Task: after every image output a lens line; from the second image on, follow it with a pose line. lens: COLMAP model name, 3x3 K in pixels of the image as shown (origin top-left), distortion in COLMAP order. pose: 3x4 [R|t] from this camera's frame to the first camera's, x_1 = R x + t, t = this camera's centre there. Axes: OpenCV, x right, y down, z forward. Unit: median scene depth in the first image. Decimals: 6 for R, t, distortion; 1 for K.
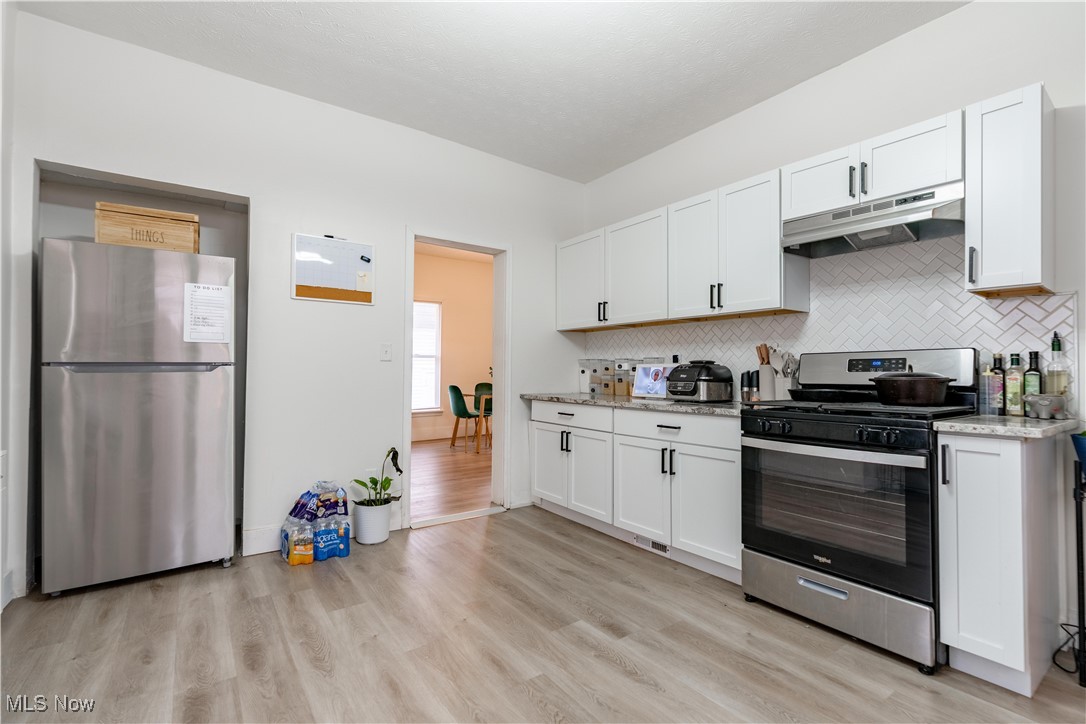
lens RADIAL K [[491.7, 0, 546.6], [0, 491.7, 361.9], [0, 0, 1]] dist [-0.000915, 0.001196]
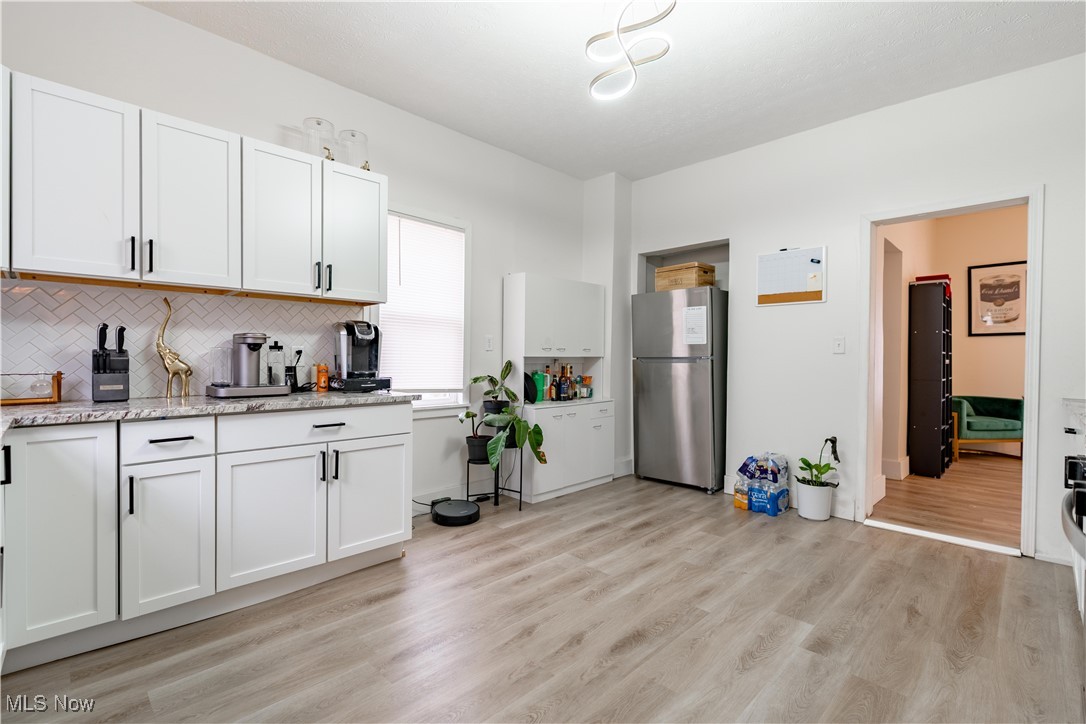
lens RADIAL K [[491.7, 0, 544.0], [0, 491.7, 364.3], [0, 0, 1]] dist [-0.000915, 0.001196]
pose [[0.160900, 0.007750, -0.986940, 0.803569], [0.013344, 0.999861, 0.010027, 0.002107], [0.986880, -0.014783, 0.160775, 0.294008]]
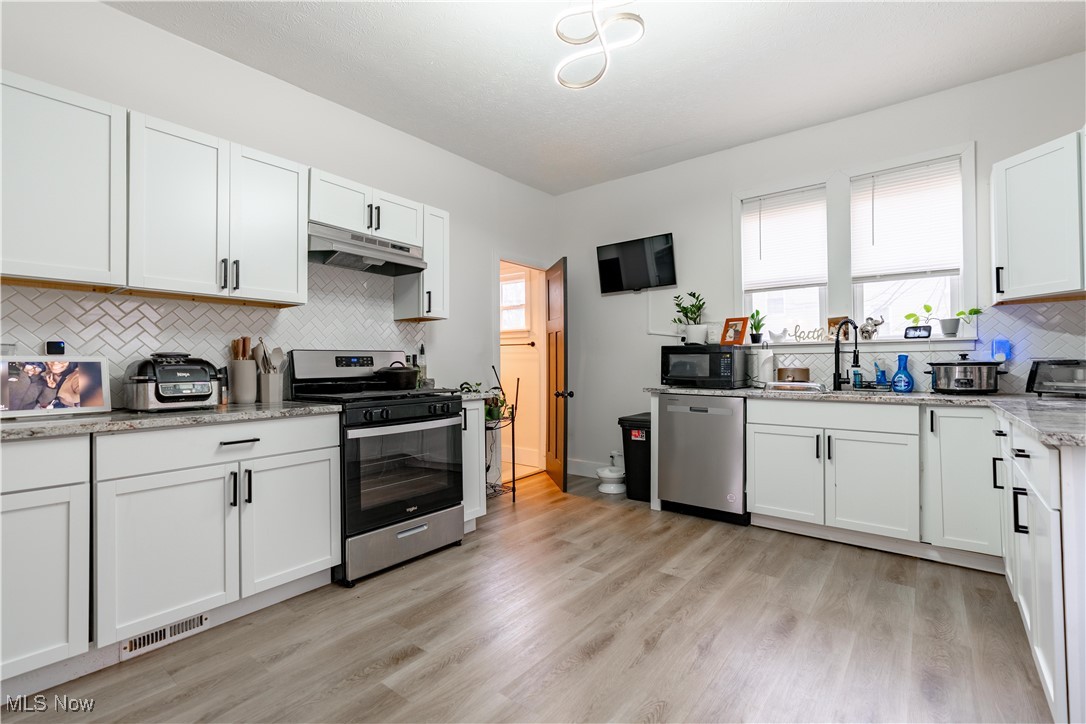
lens RADIAL K [[491.7, 0, 545.2], [0, 491.7, 359.3], [0, 0, 1]] dist [-0.000915, 0.001196]
pose [[-0.270531, 0.009833, 0.962661, -0.668279], [-0.013694, 0.999807, -0.014061, 0.011814], [-0.962614, -0.016987, -0.270344, 0.843011]]
